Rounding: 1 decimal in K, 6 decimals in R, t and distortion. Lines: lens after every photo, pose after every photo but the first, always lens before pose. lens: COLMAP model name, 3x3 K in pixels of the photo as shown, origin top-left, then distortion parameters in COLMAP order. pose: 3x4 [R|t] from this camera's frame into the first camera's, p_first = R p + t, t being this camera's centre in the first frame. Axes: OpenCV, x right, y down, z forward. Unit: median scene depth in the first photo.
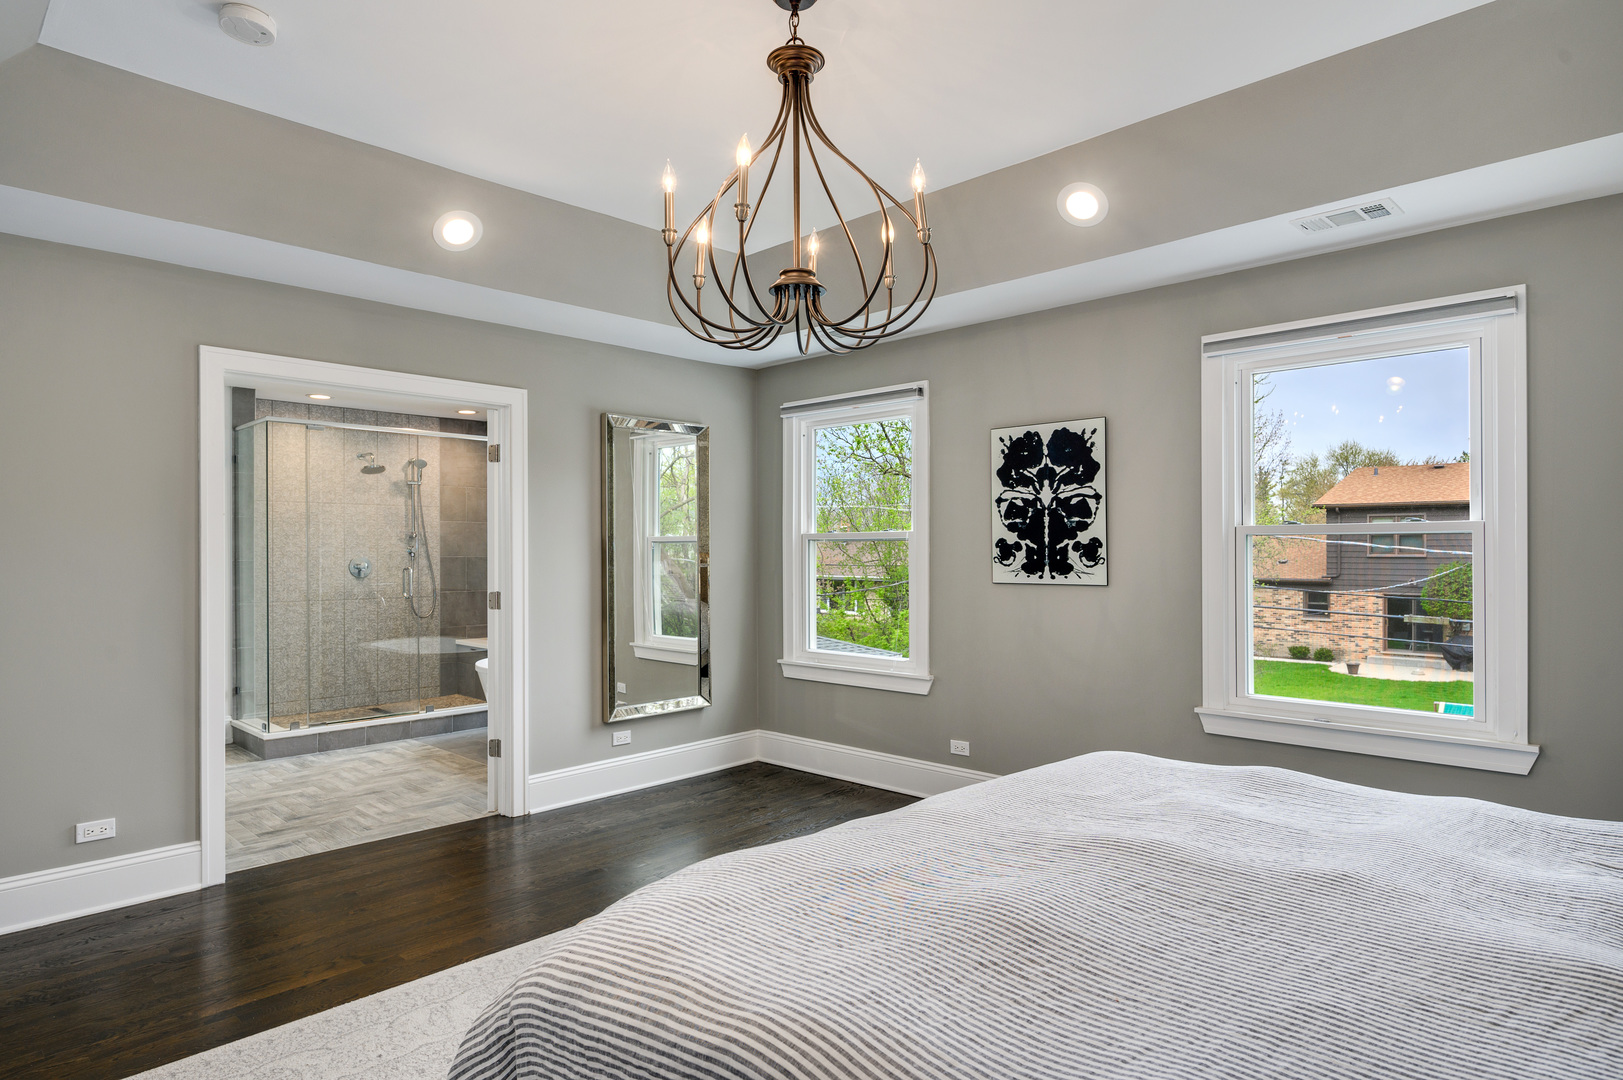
lens RADIAL K [[931.0, 0, 806.4], [0, 931.0, 539.0], [0, 0, 1]] dist [0.020177, 0.000691]
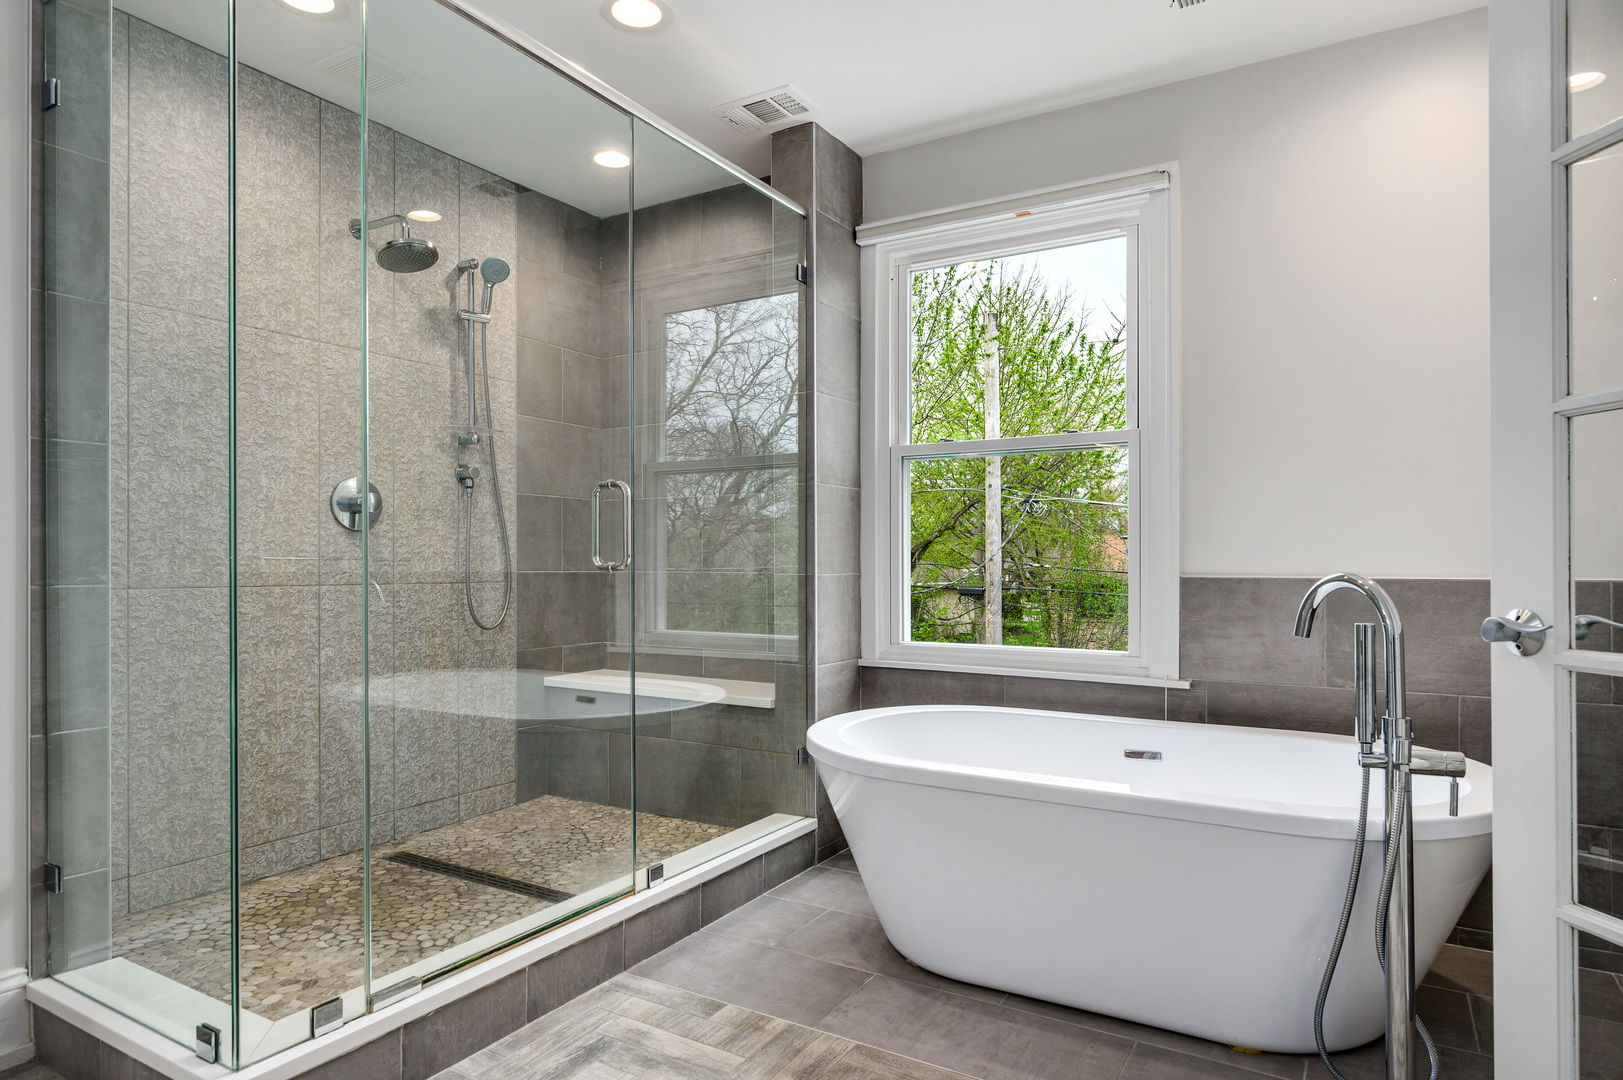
lens RADIAL K [[931.0, 0, 822.3], [0, 931.0, 551.1], [0, 0, 1]] dist [0.020177, 0.000691]
pose [[0.967991, 0.009324, 0.250810, -0.378973], [-0.009369, 0.999956, -0.001014, 0.048024], [-0.250808, -0.001368, 0.968036, 0.552498]]
